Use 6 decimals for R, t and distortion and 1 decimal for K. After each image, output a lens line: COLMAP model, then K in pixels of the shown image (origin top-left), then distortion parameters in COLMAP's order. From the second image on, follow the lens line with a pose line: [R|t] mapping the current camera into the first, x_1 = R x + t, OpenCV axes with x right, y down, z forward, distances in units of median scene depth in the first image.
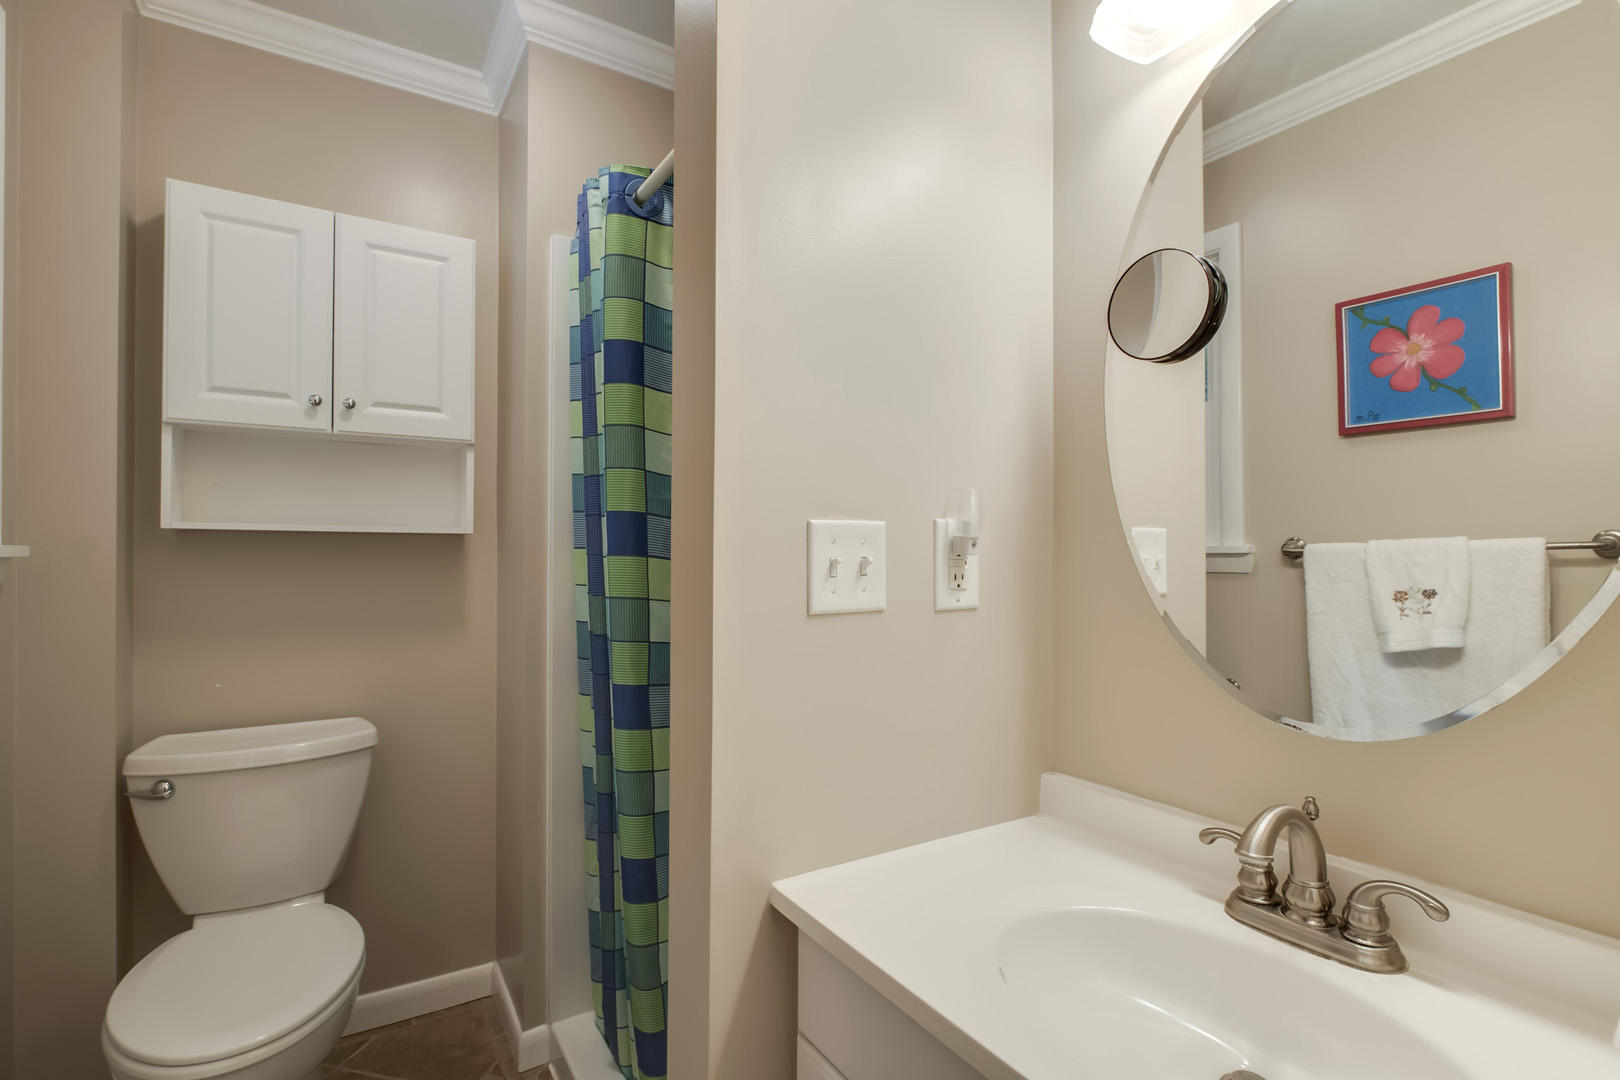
lens RADIAL K [[747.4, 0, 813.3], [0, 747.4, 545.1], [0, 0, 1]] dist [-0.016368, 0.005129]
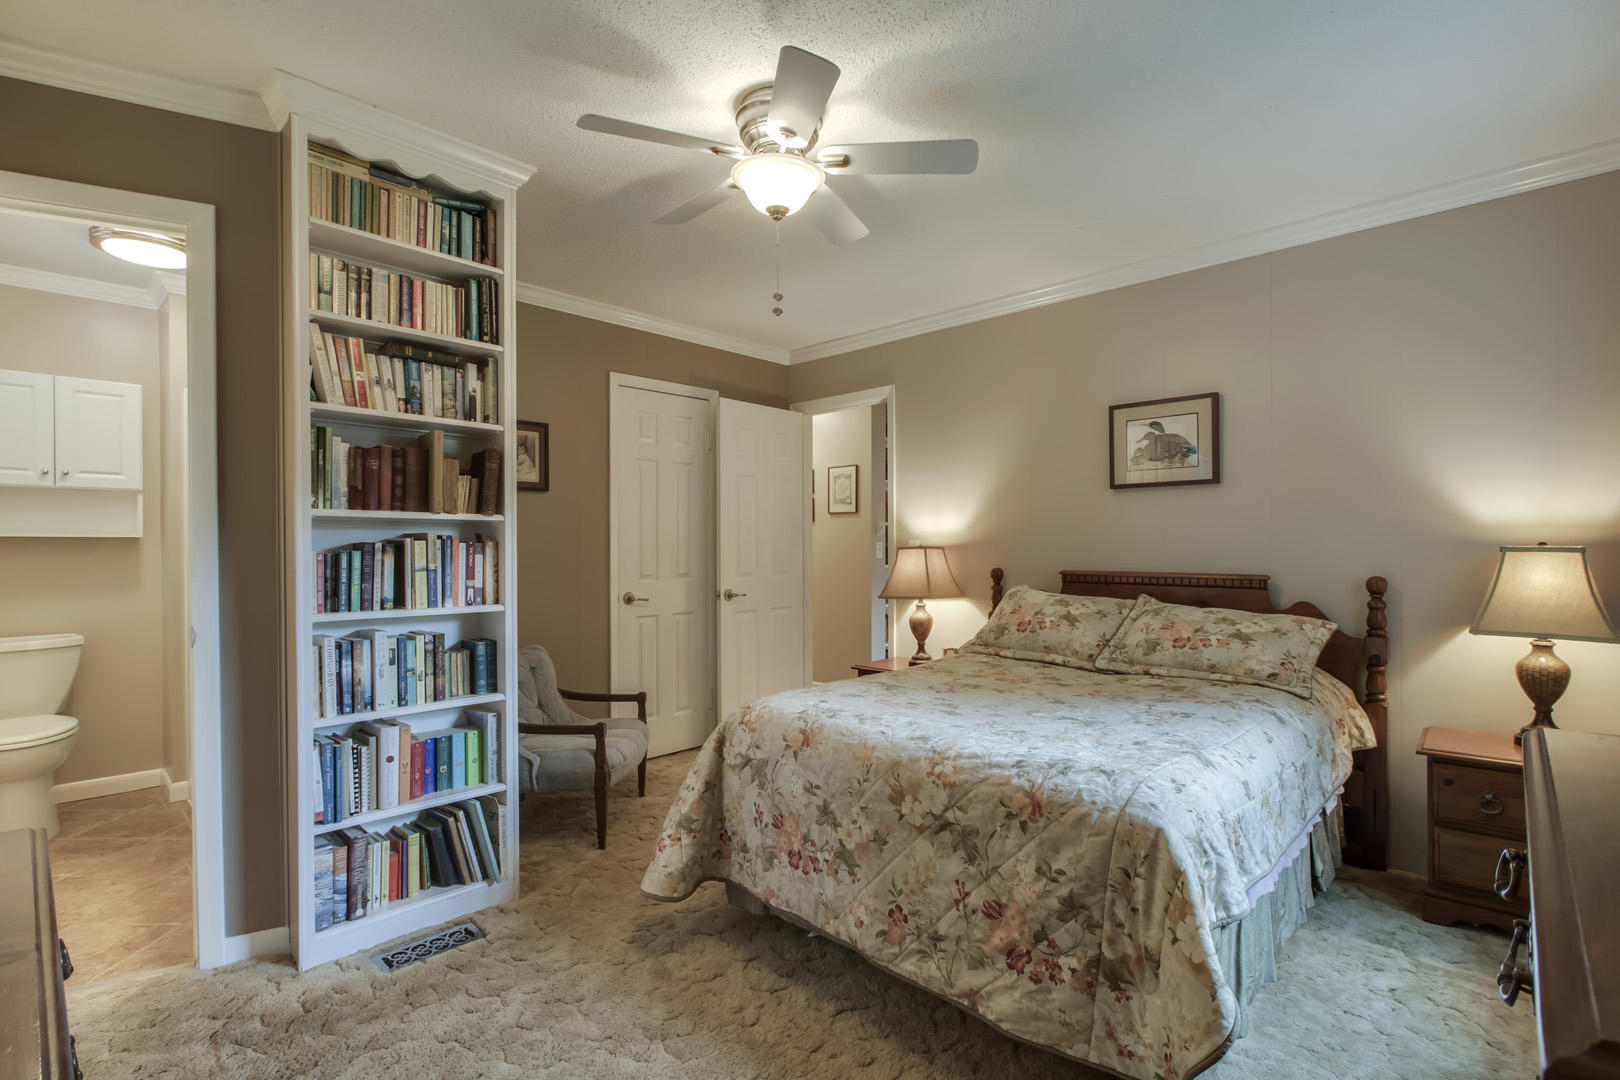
lens RADIAL K [[747.4, 0, 804.0], [0, 747.4, 543.8], [0, 0, 1]] dist [-0.016368, 0.005129]
pose [[0.970707, -0.003625, 0.240239, 0.799144], [-0.000258, 0.999870, 0.016131, -0.033741], [-0.240267, -0.015721, 0.970580, -1.364618]]
